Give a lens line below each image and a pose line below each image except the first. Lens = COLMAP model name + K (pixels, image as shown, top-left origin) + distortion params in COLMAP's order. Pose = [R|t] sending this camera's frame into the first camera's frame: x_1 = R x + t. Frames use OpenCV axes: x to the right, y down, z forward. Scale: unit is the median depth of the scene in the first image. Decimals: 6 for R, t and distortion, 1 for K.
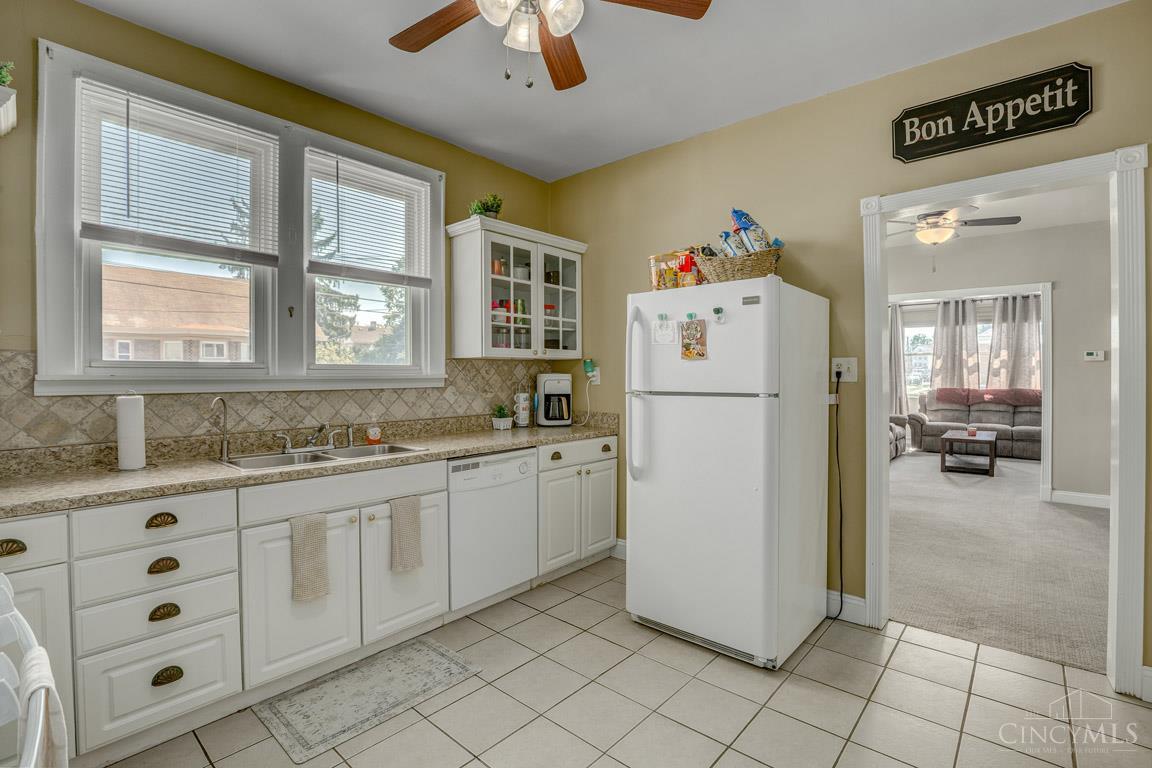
lens RADIAL K [[531.3, 0, 578.0], [0, 531.3, 380.3], [0, 0, 1]] dist [-0.022875, 0.001072]
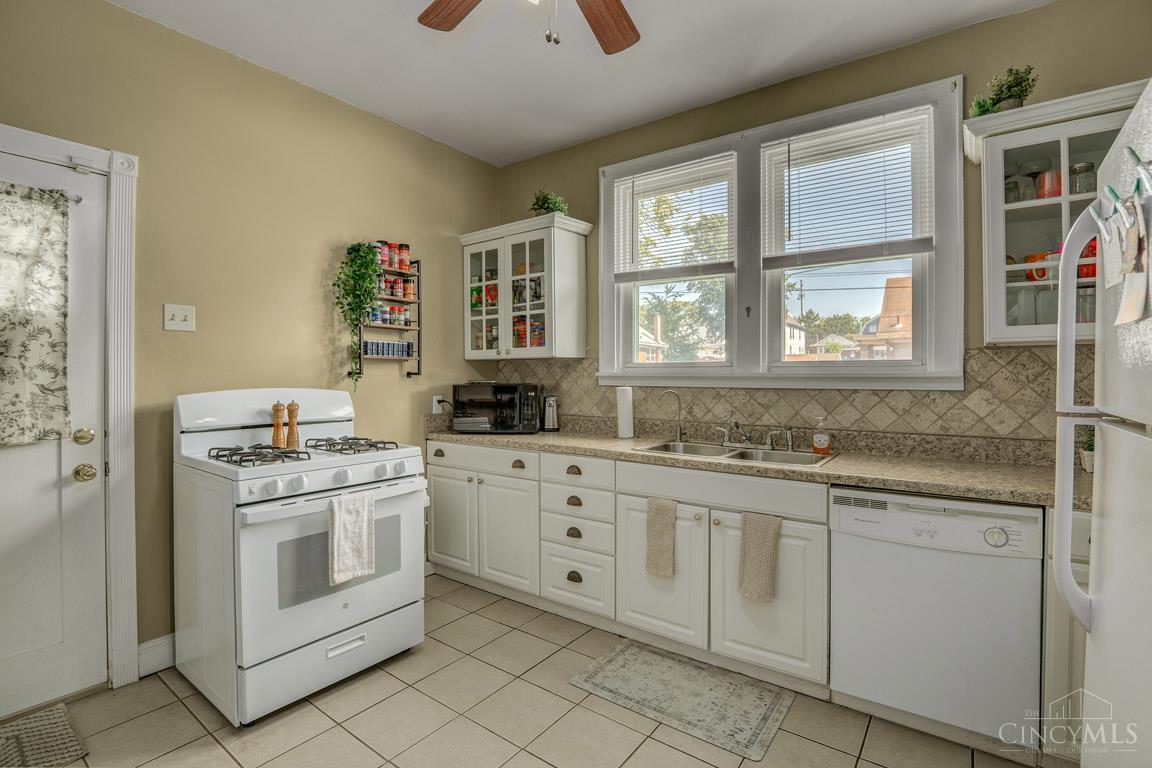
lens RADIAL K [[531.3, 0, 585.9], [0, 531.3, 377.5], [0, 0, 1]] dist [-0.022875, 0.001072]
pose [[0.099486, 0.006270, -0.995019, 0.498861], [-0.011748, 0.999918, 0.005127, -0.002426], [0.994970, 0.011179, 0.099552, 0.624437]]
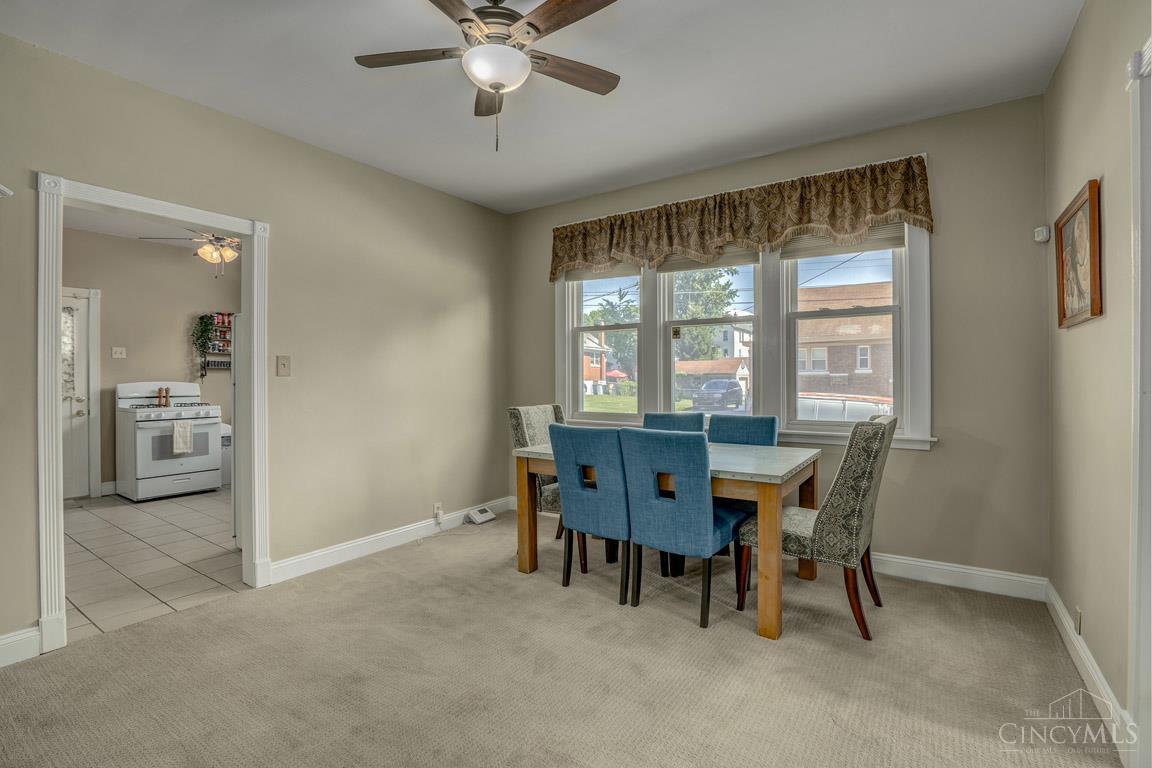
lens RADIAL K [[531.3, 0, 571.5], [0, 531.3, 382.8], [0, 0, 1]] dist [-0.022875, 0.001072]
pose [[0.114488, 0.011004, -0.993364, 0.595773], [-0.009951, 0.999901, 0.009930, -0.002688], [0.993375, 0.008748, 0.114587, 0.694353]]
